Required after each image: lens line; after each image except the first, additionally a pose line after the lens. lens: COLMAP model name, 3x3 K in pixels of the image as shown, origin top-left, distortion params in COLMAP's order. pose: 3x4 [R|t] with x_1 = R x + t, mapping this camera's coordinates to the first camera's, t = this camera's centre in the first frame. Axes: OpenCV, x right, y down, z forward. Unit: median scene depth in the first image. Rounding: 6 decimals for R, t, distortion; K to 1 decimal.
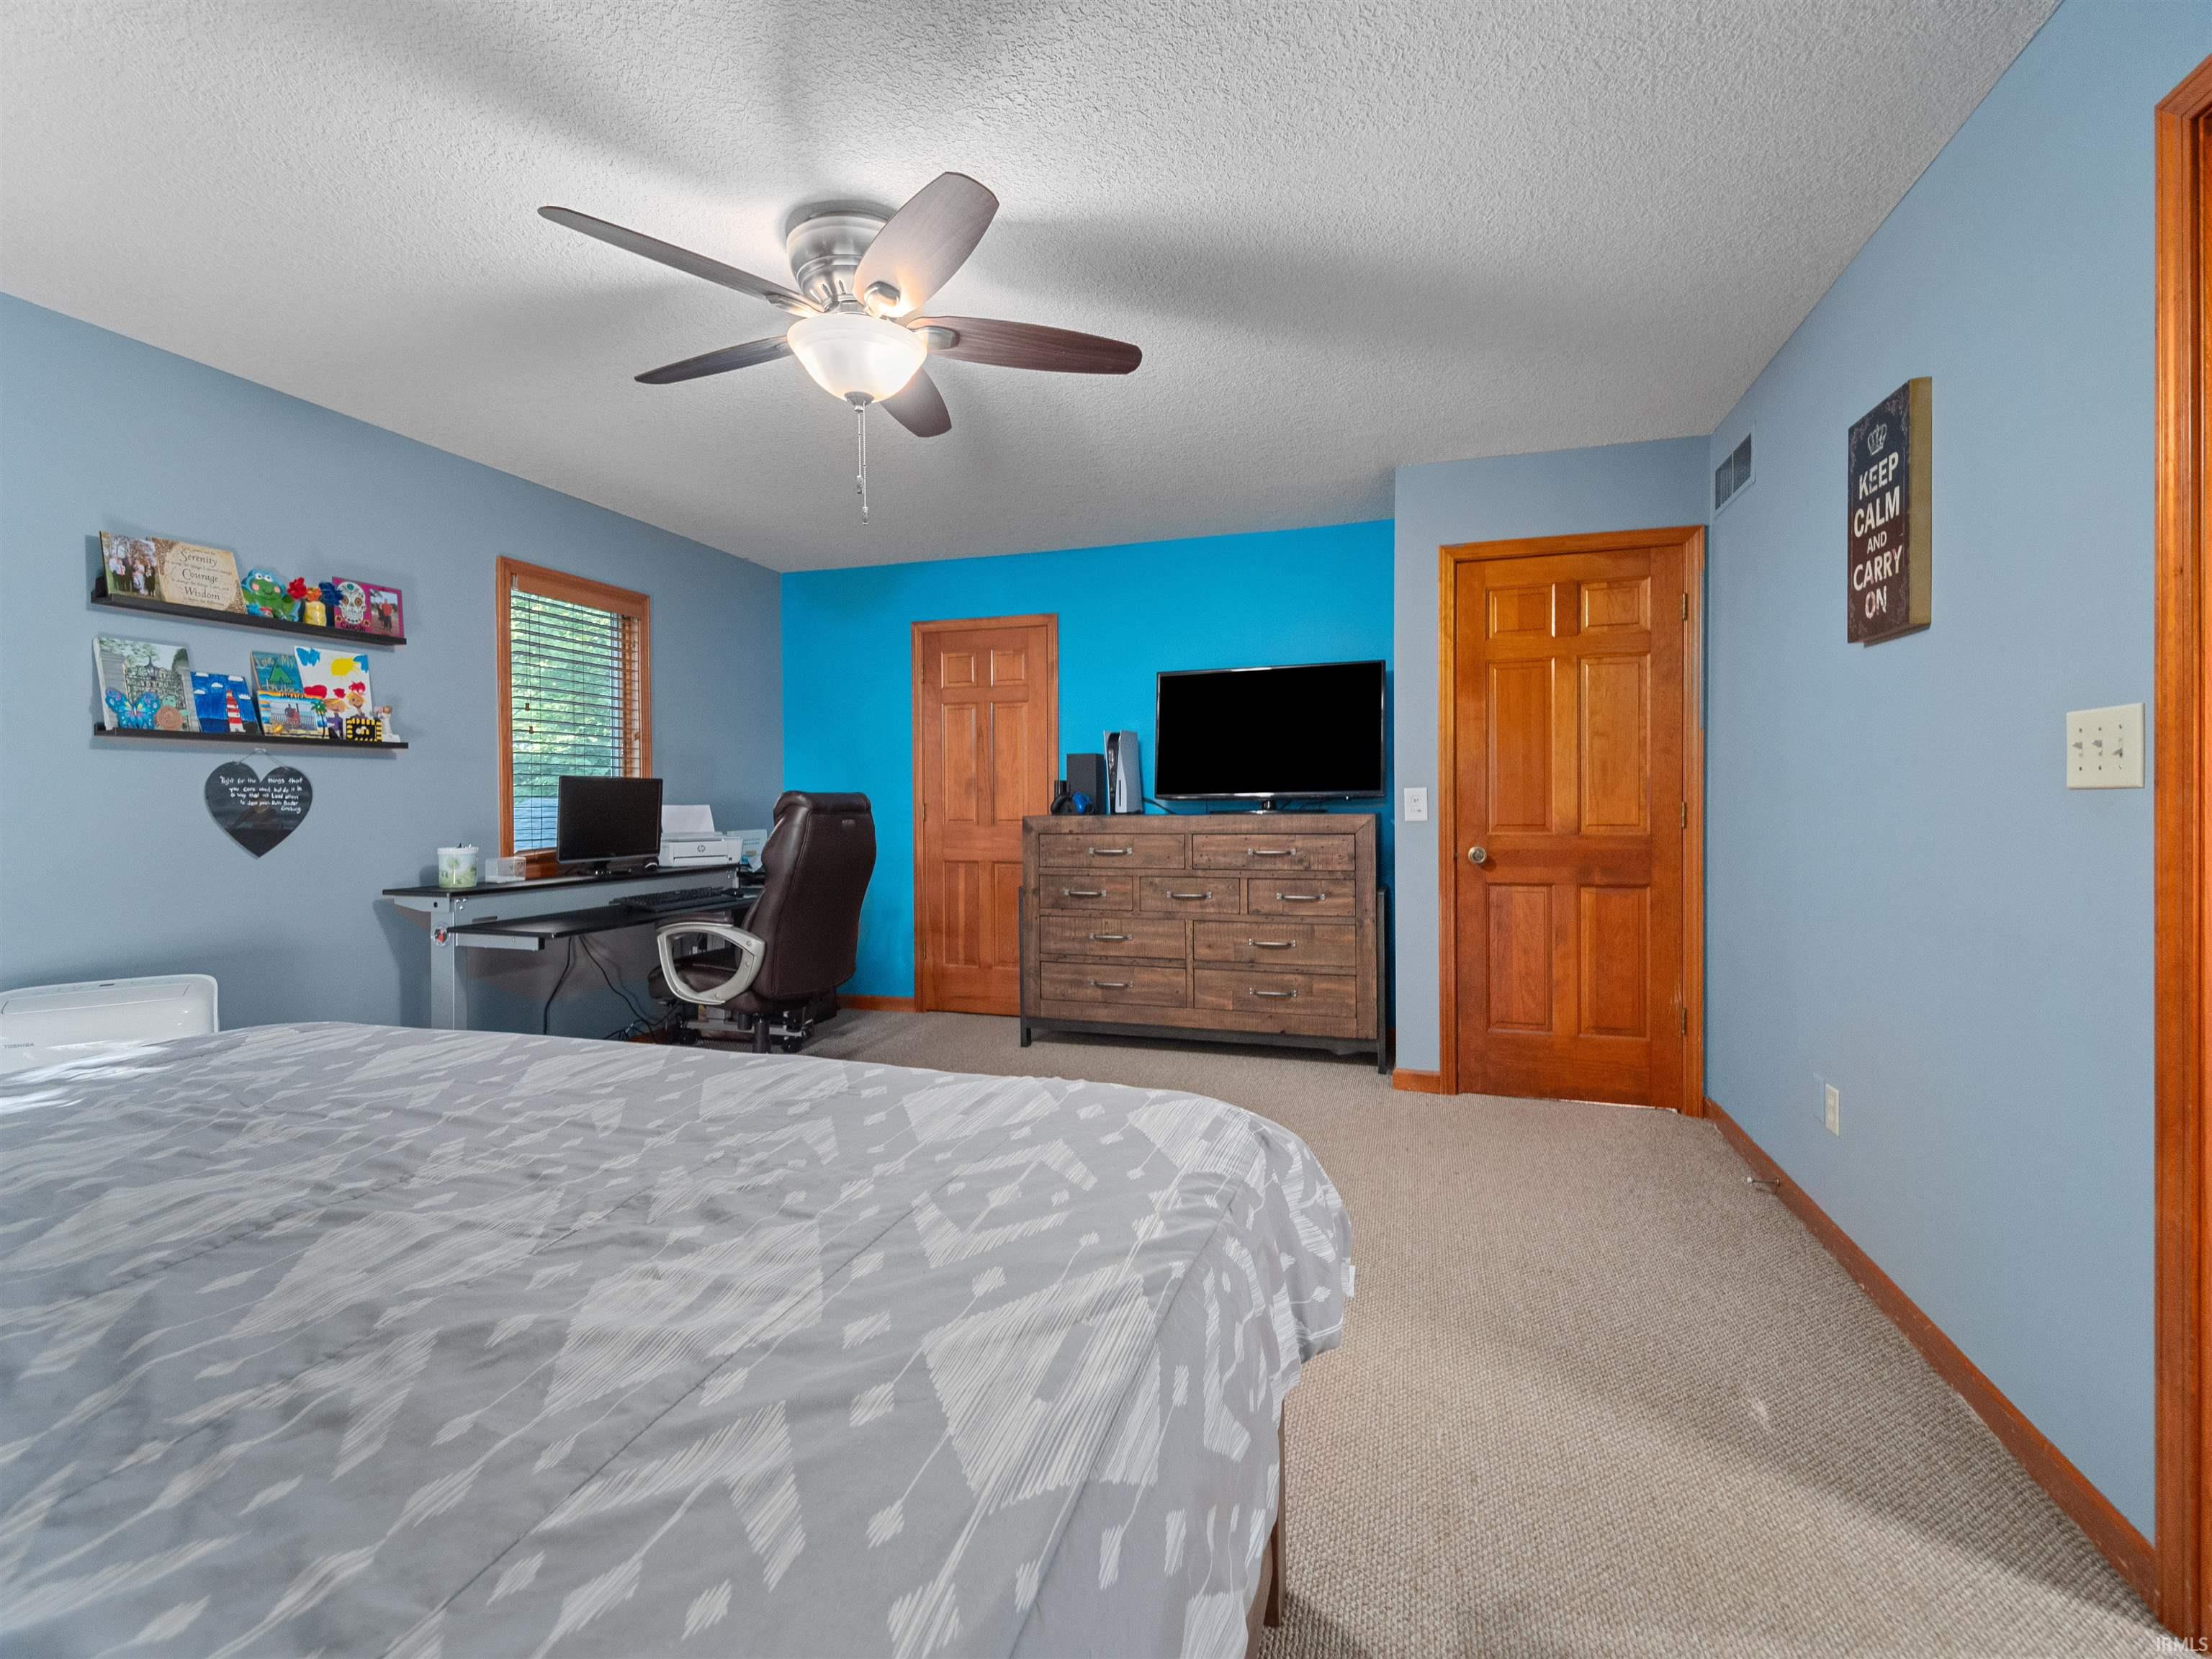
lens RADIAL K [[964.5, 0, 1094.0], [0, 964.5, 810.2], [0, 0, 1]] dist [0.001928, -0.006507]
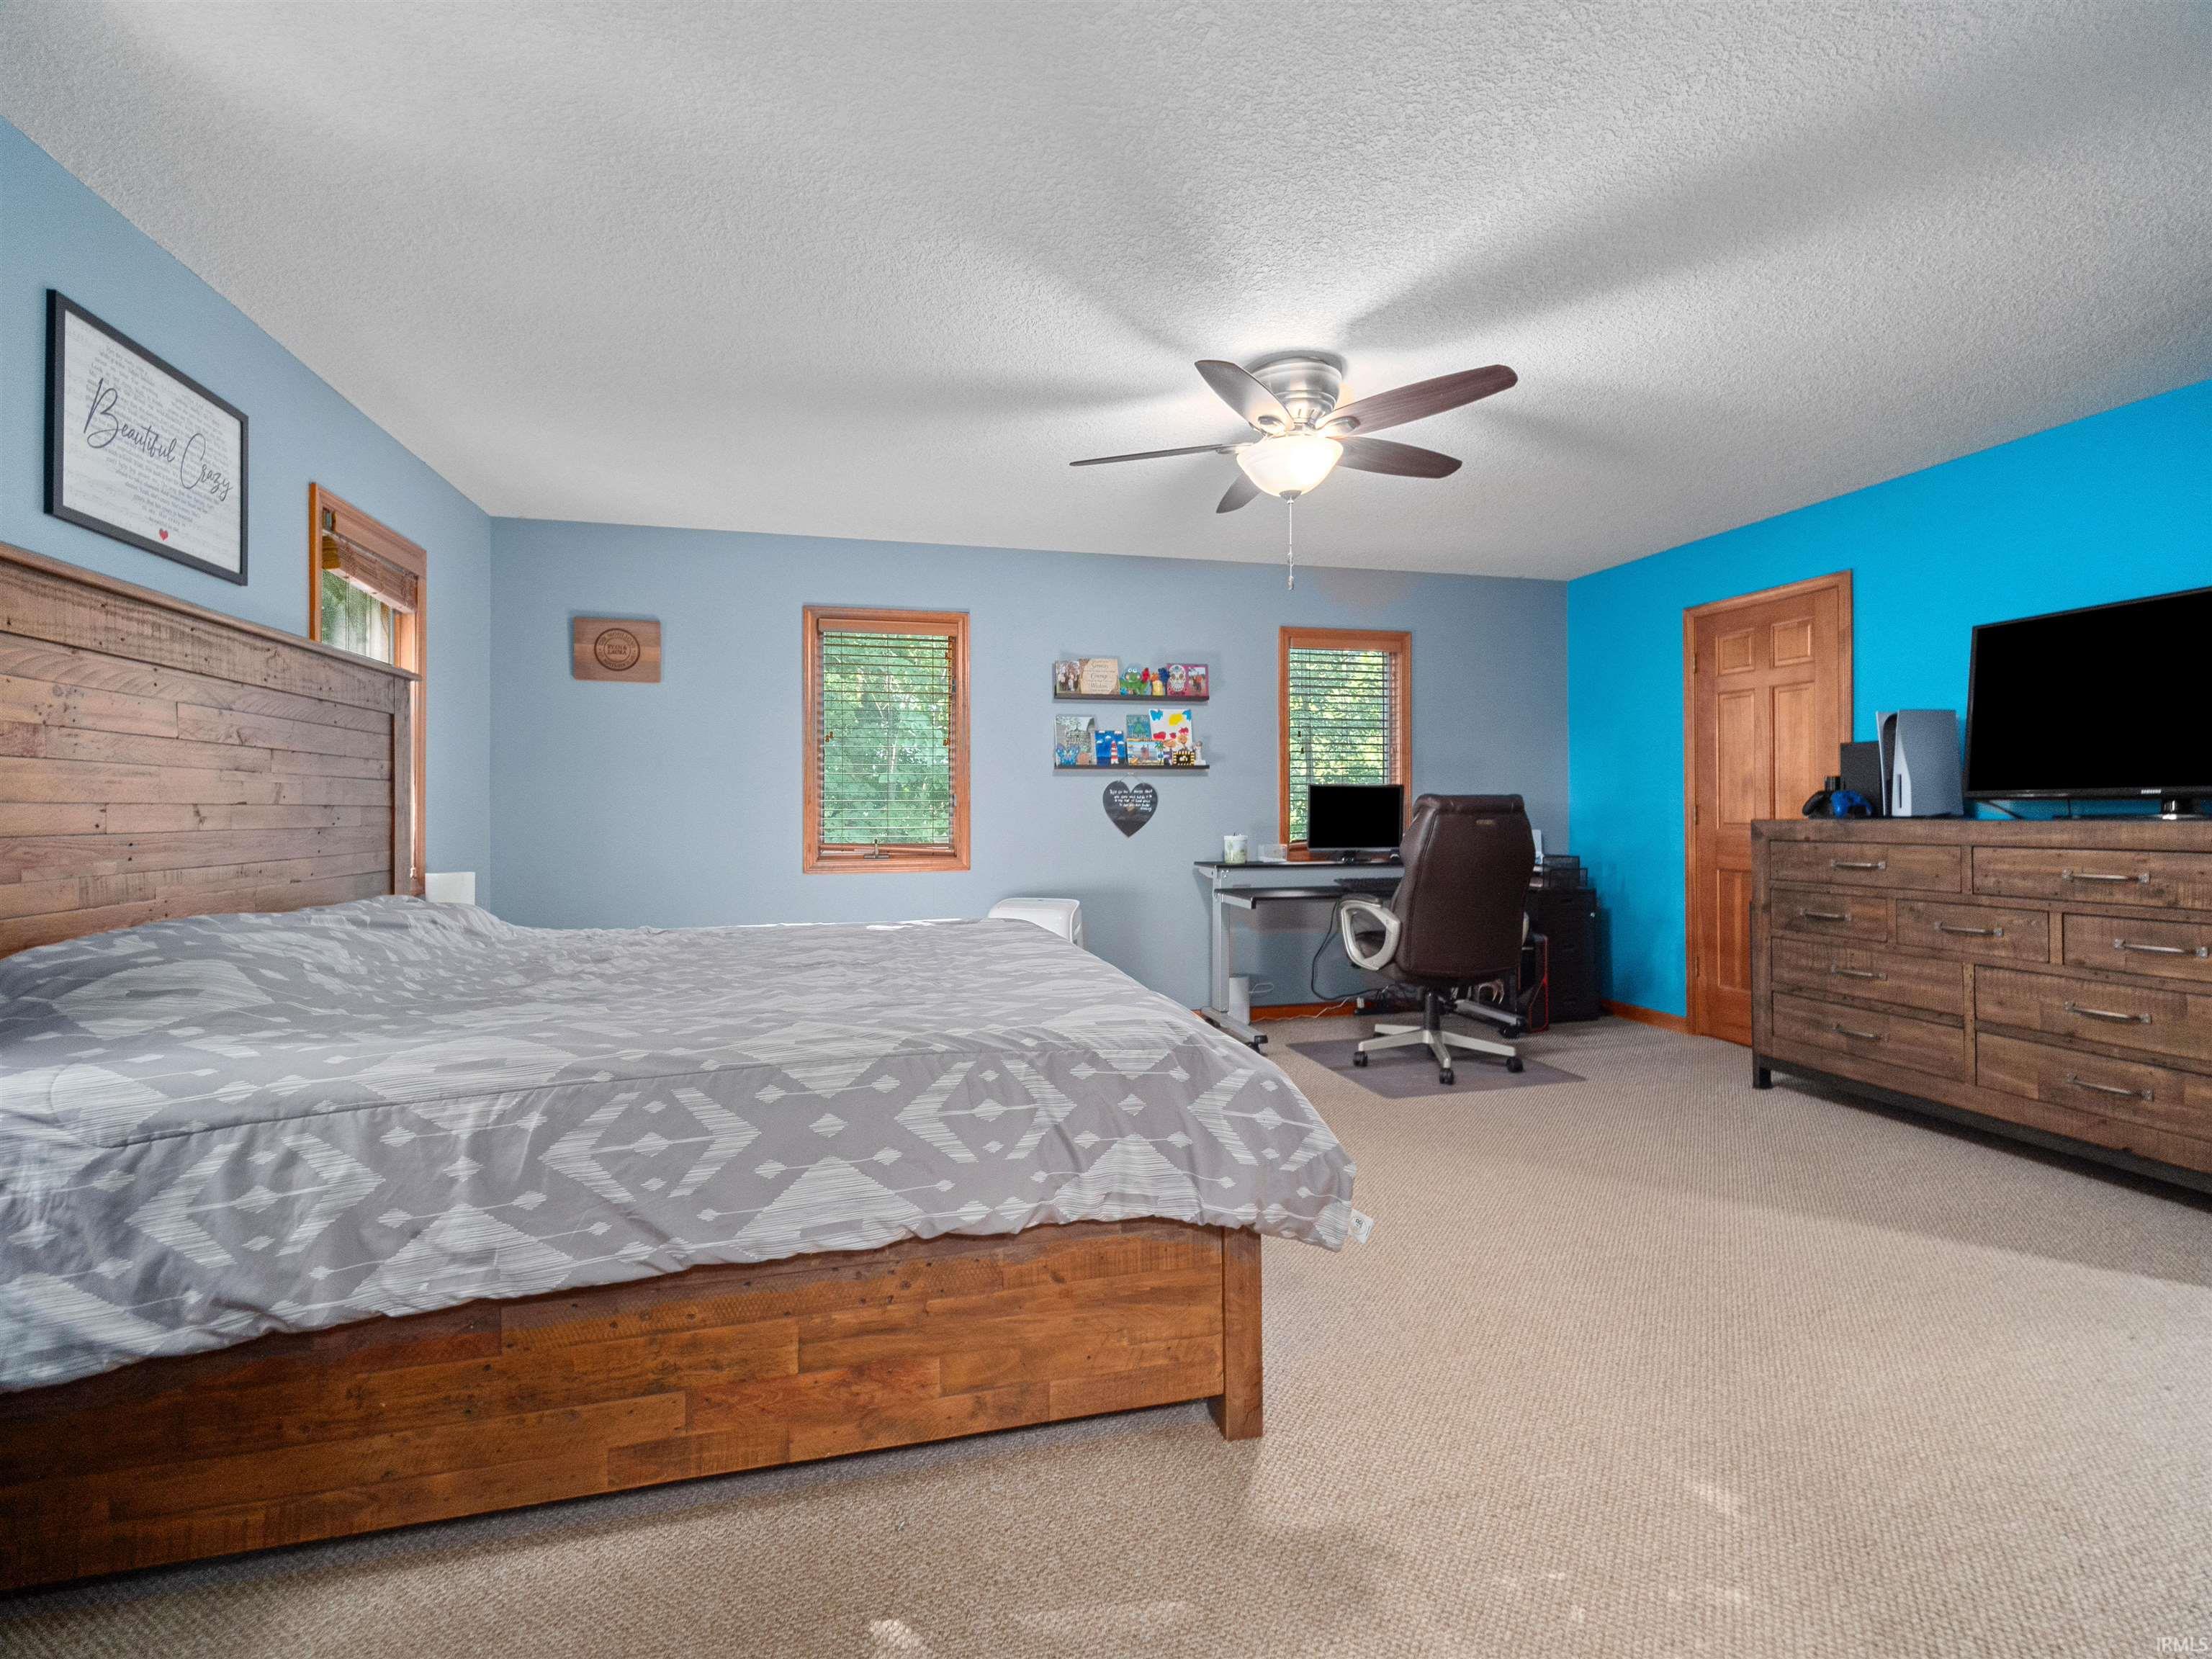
lens RADIAL K [[964.5, 0, 1094.0], [0, 964.5, 810.2], [0, 0, 1]] dist [0.001928, -0.006507]
pose [[0.515122, 0.002519, -0.857113, 0.390951], [-0.006546, 0.999978, -0.000995, 0.002757], [0.857092, 0.006124, 0.515128, 0.055018]]
